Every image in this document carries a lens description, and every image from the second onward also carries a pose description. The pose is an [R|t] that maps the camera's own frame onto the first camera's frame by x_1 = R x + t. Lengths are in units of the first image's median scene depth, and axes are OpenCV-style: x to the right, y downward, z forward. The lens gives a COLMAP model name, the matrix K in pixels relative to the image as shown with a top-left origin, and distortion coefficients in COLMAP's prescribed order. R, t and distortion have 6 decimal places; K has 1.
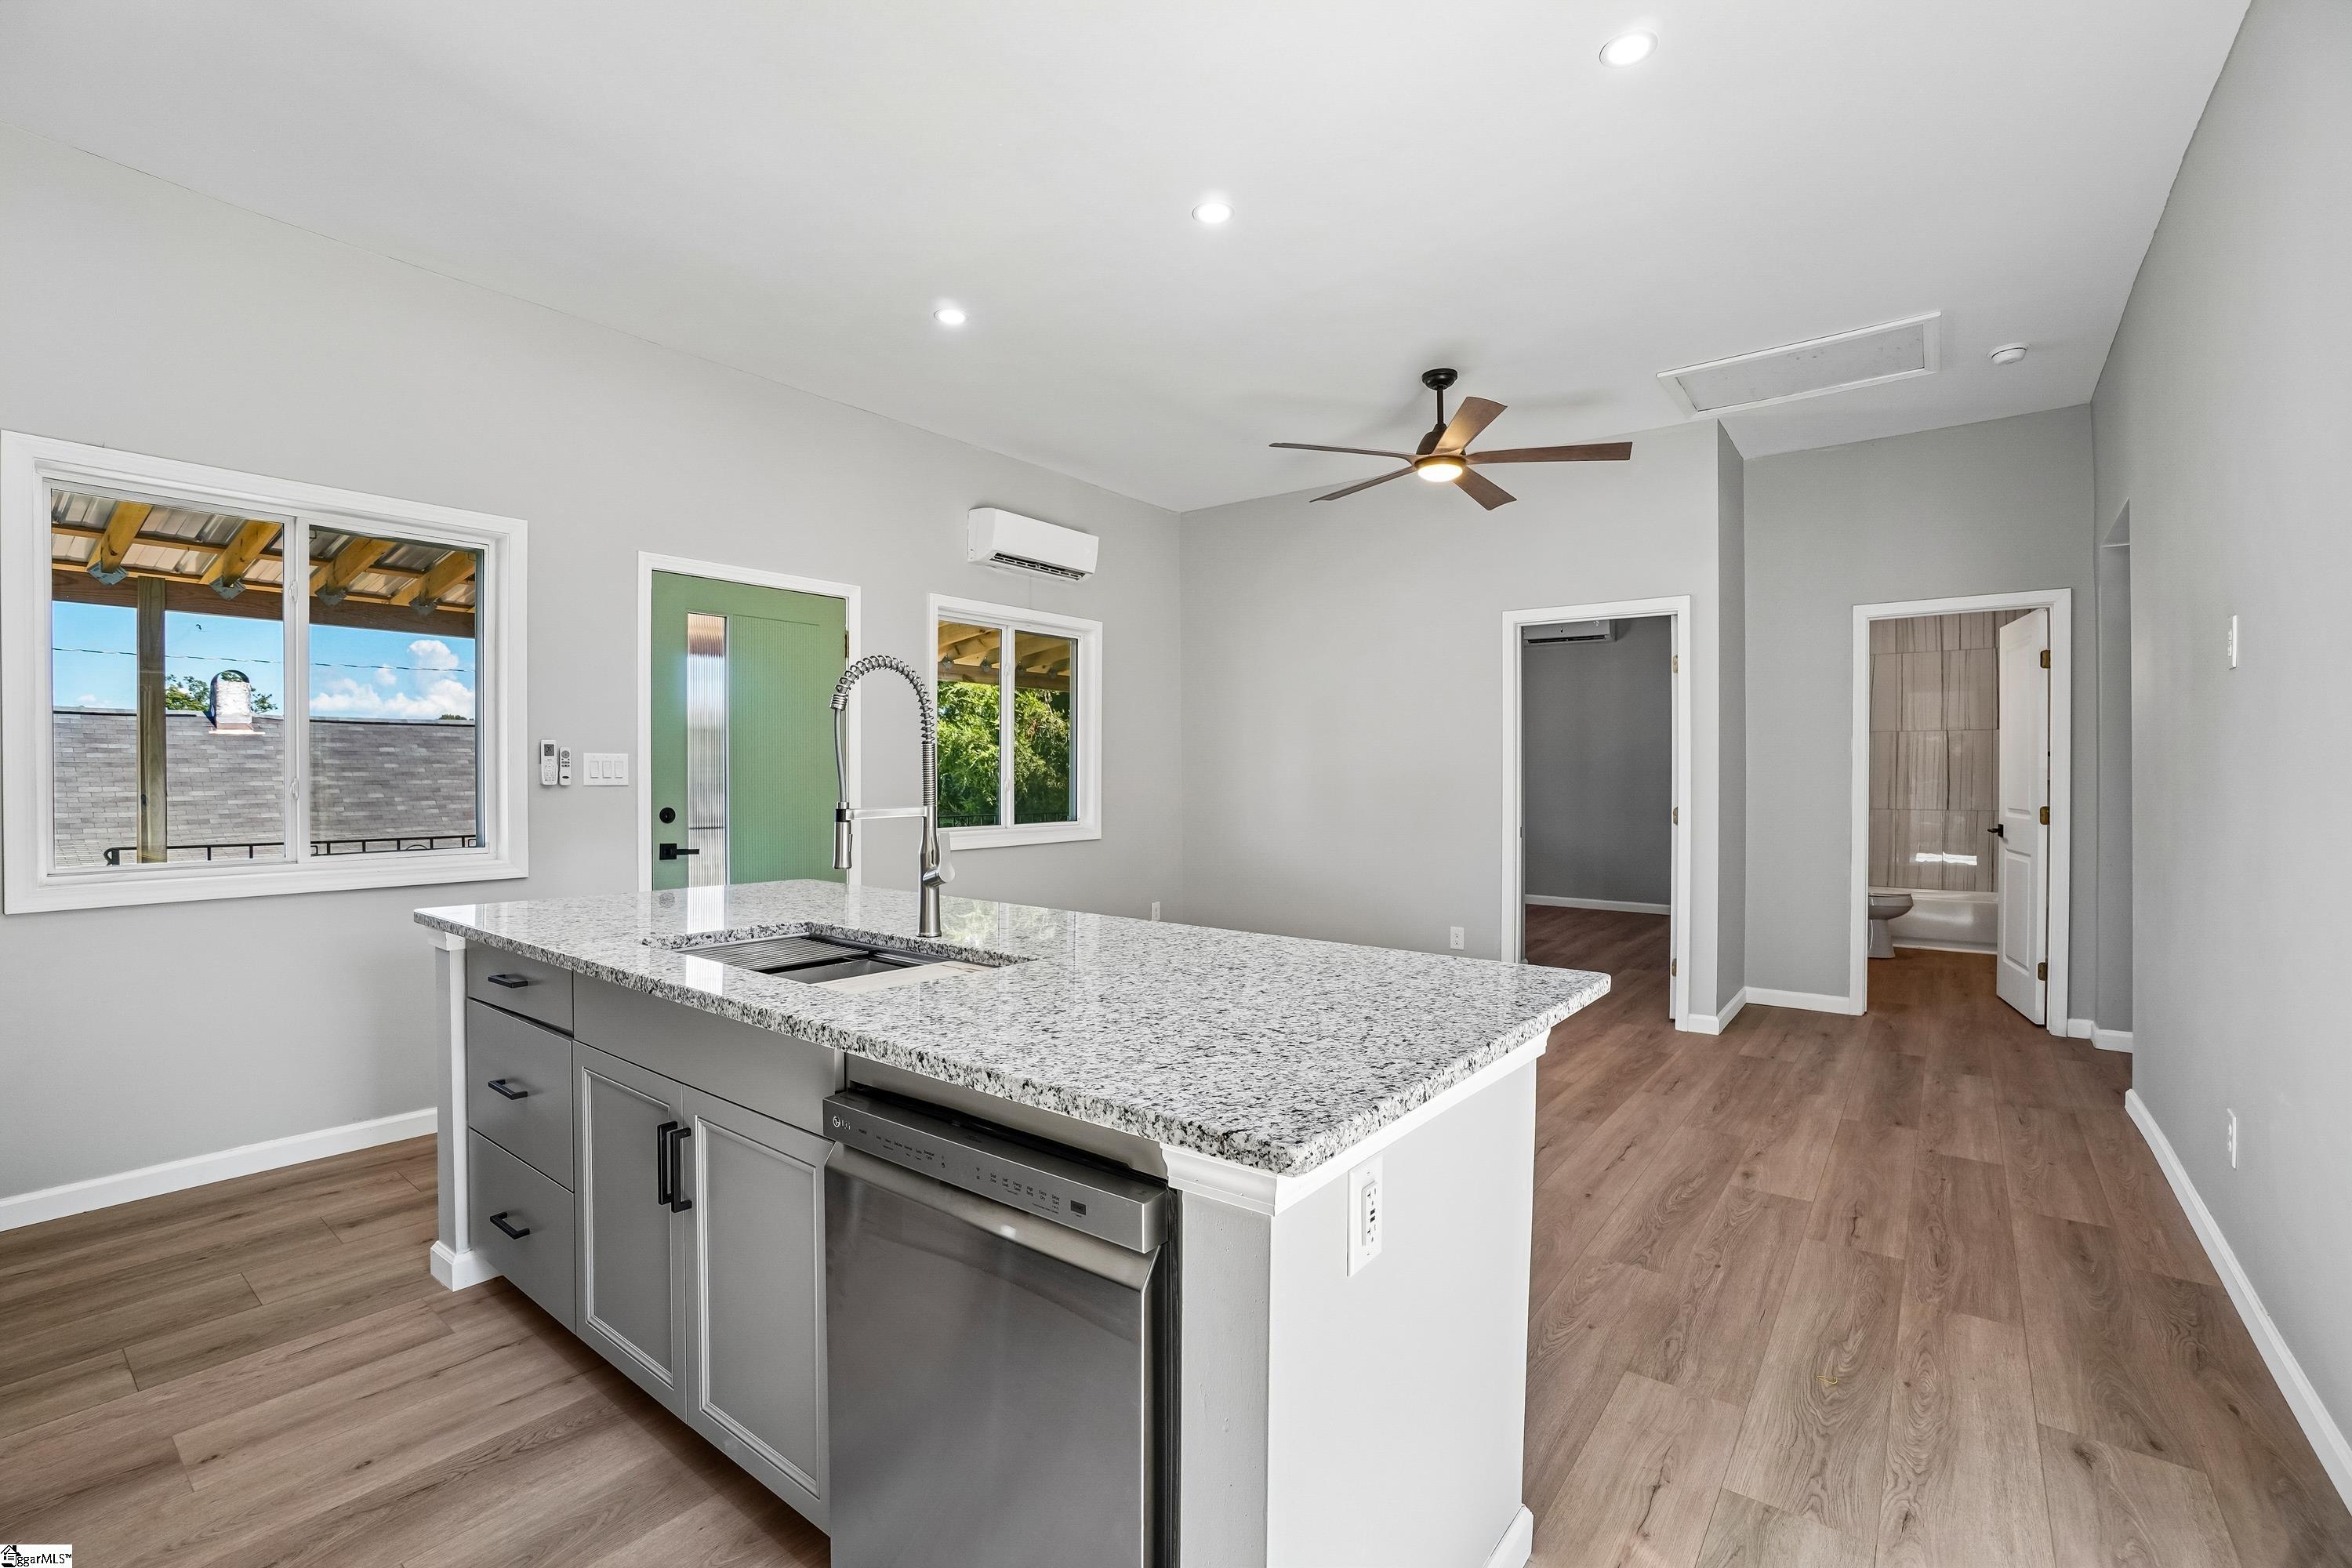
lens RADIAL K [[1039.9, 0, 1163.7], [0, 1039.9, 774.1], [0, 0, 1]] dist [-0.059798, 0.020099]
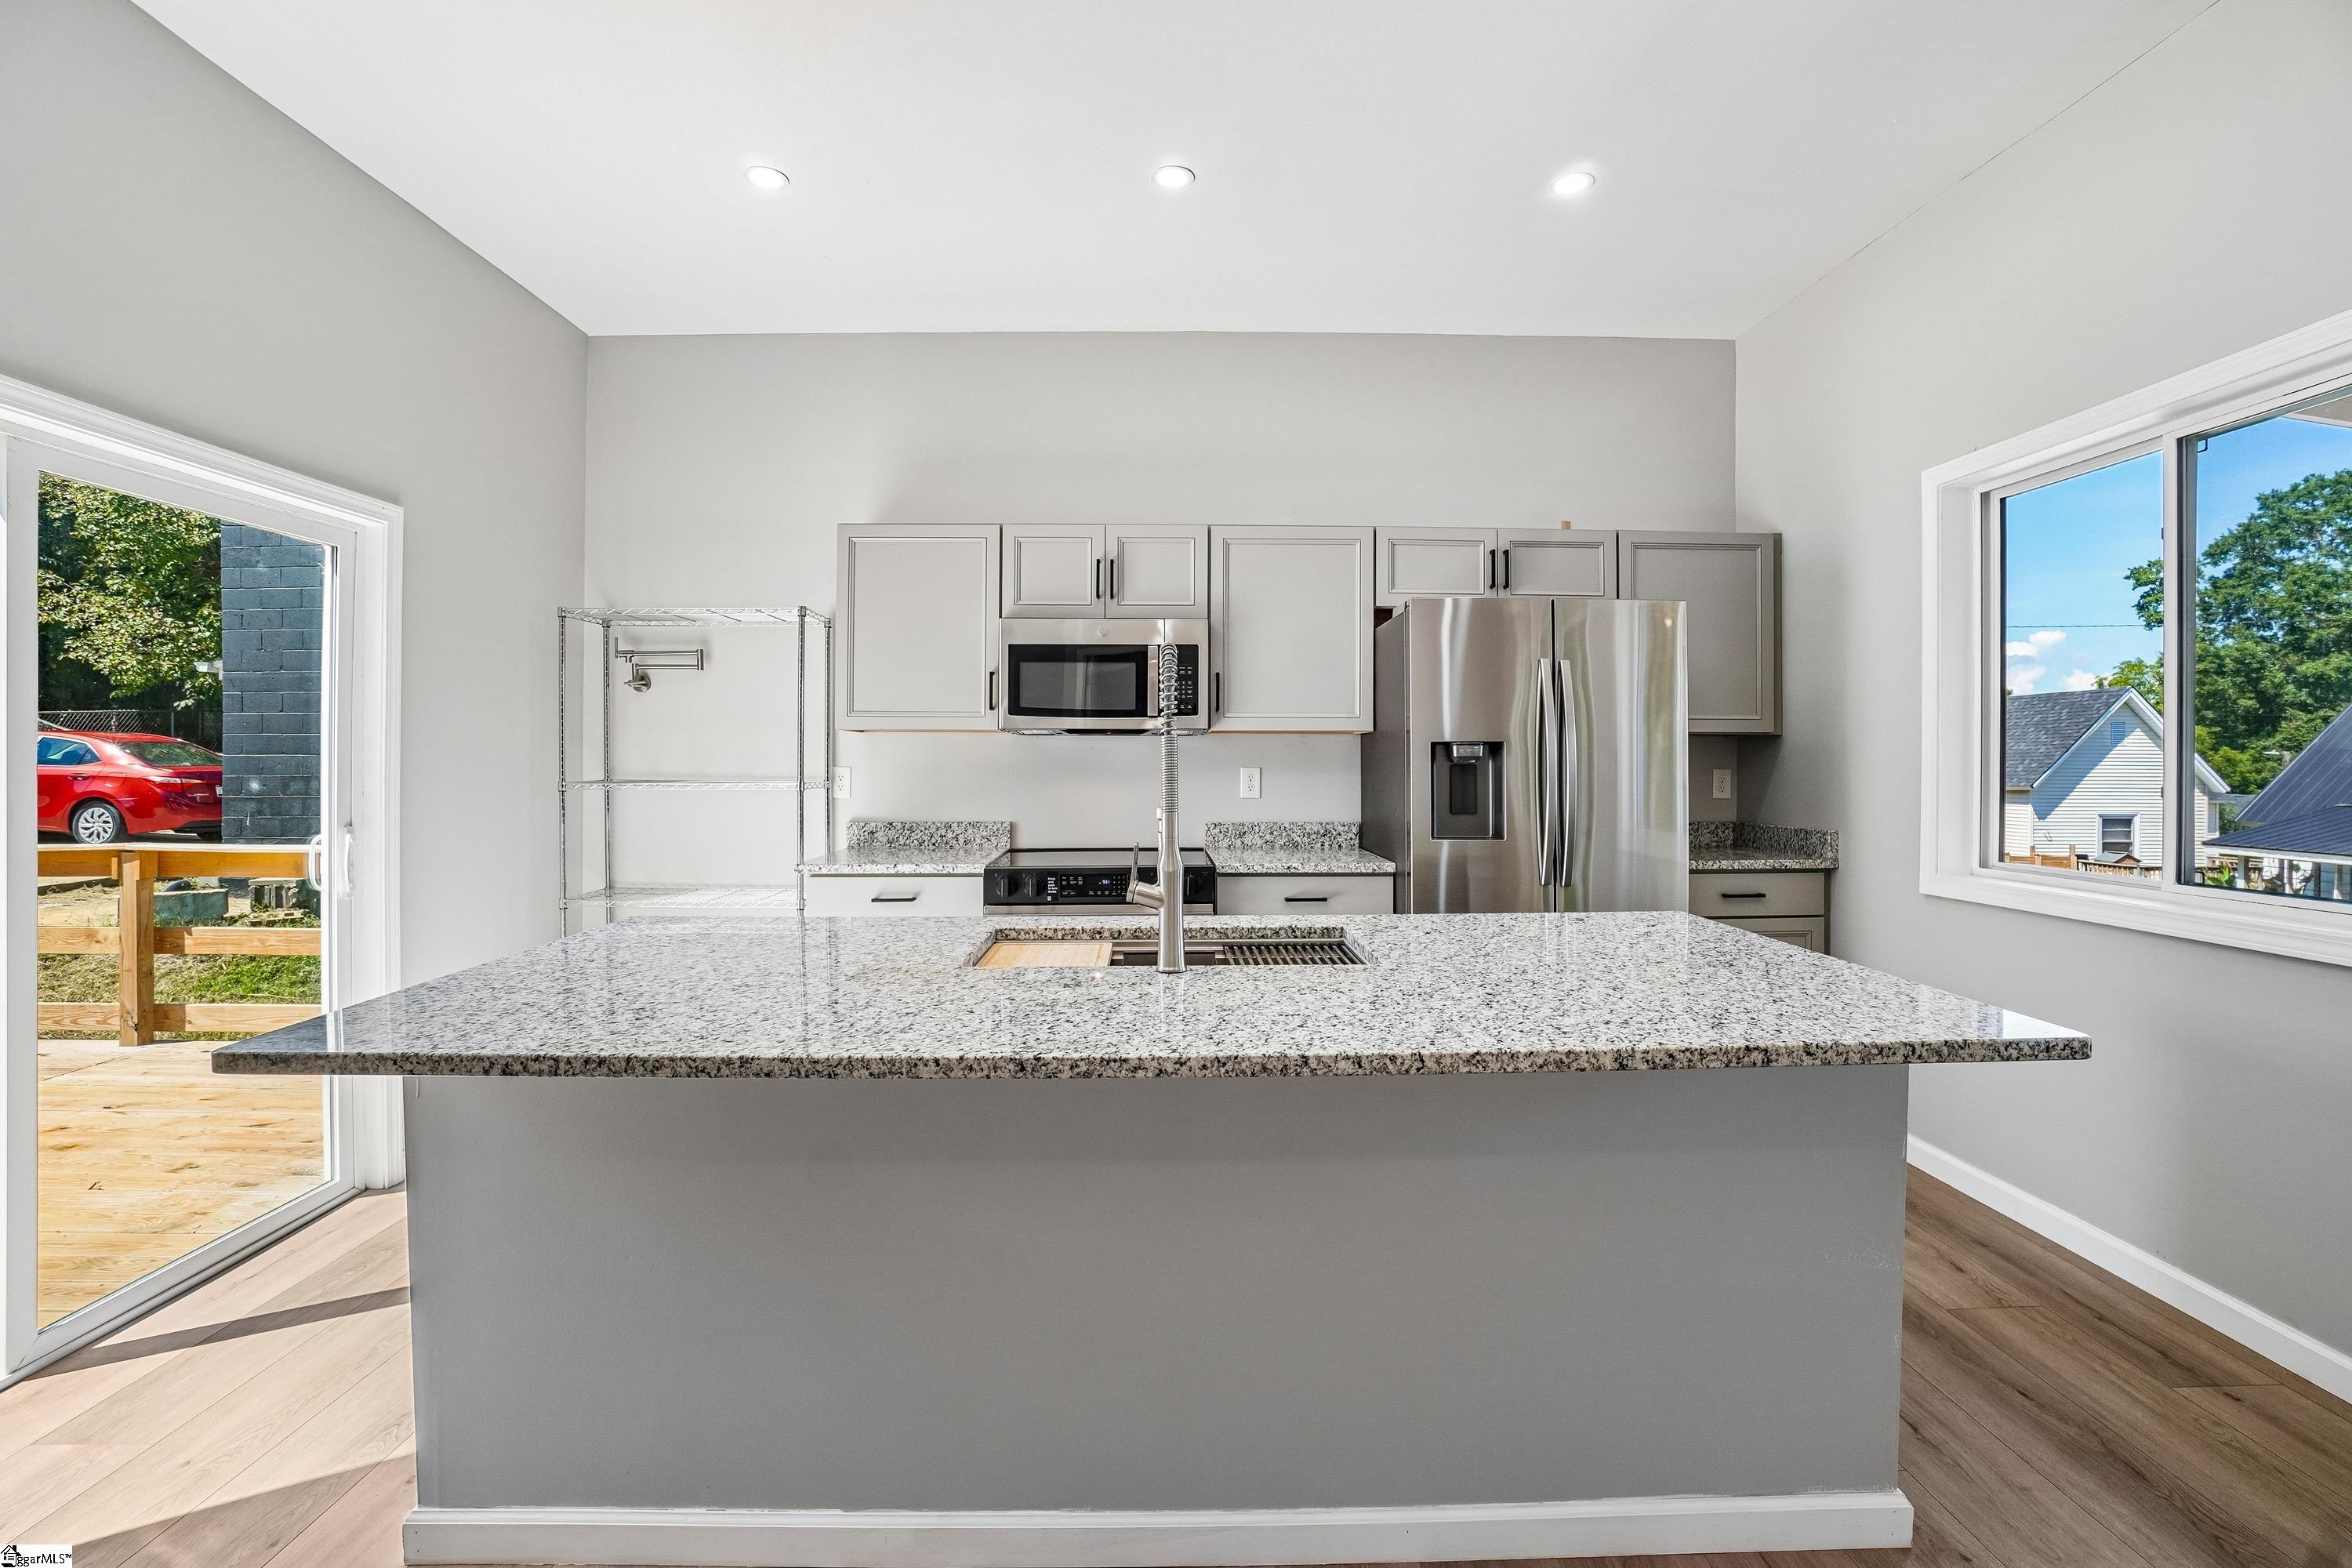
lens RADIAL K [[1039.9, 0, 1174.1], [0, 1039.9, 763.3], [0, 0, 1]] dist [-0.059798, 0.020099]
pose [[-0.781261, -0.000279, -0.624204, 0.201376], [-0.003580, 0.999985, 0.004035, -0.007667], [0.624194, 0.005387, -0.781251, 1.154811]]
